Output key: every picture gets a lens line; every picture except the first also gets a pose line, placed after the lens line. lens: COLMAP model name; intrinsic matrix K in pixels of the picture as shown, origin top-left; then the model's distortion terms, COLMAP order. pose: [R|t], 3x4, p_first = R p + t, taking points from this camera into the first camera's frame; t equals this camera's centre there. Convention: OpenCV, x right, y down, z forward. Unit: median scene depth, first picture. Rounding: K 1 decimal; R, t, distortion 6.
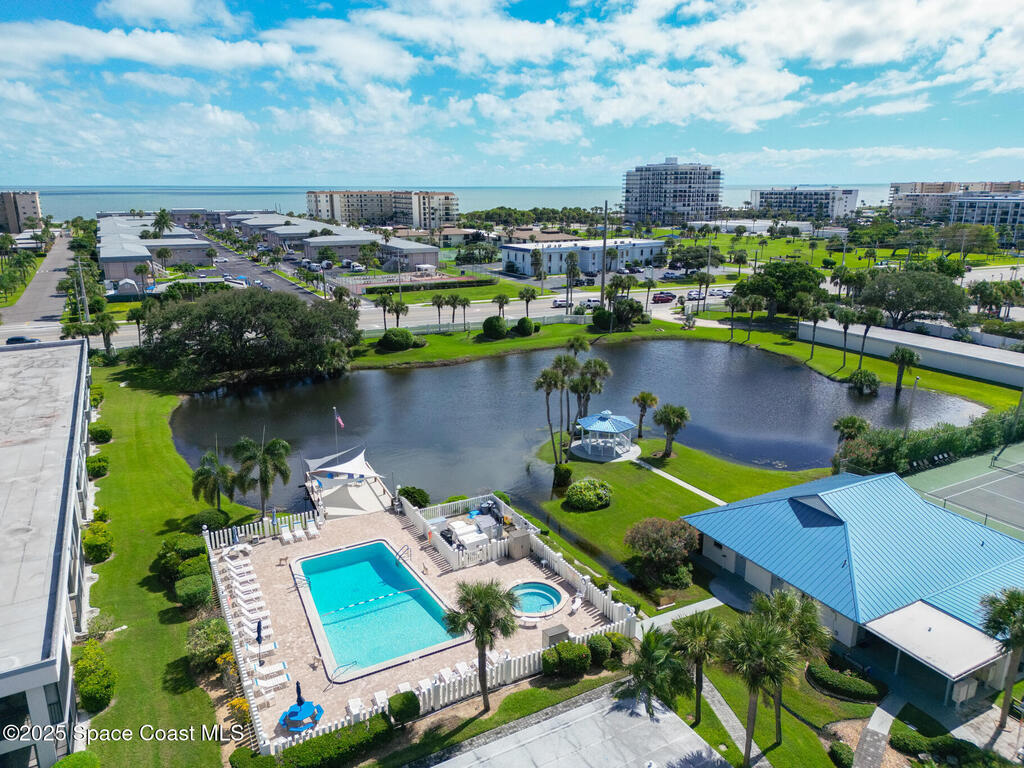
lens RADIAL K [[714.3, 0, 517.3], [0, 714.3, 380.9], [0, 0, 1]] dist [0.092662, -0.105008]
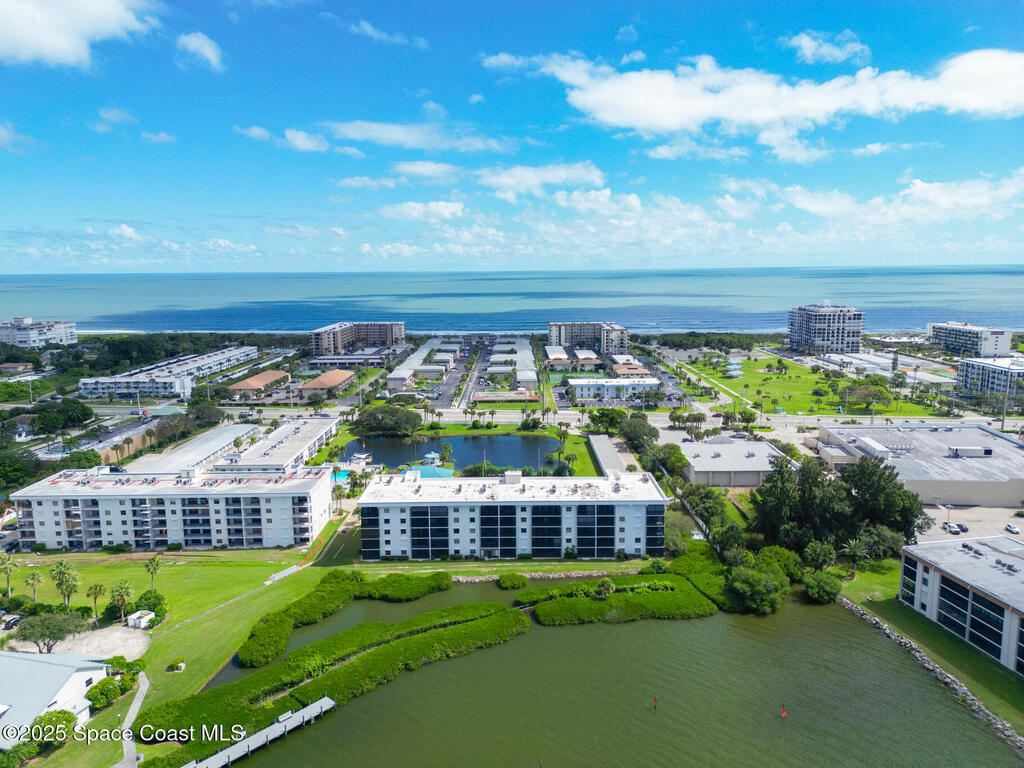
lens RADIAL K [[714.3, 0, 517.3], [0, 714.3, 380.9], [0, 0, 1]] dist [0.092662, -0.105008]
pose [[0.876717, 0.069370, -0.475978, 1.938222], [-0.119398, 0.989961, -0.075644, -0.078134], [0.465952, 0.123150, 0.876198, -1.781906]]
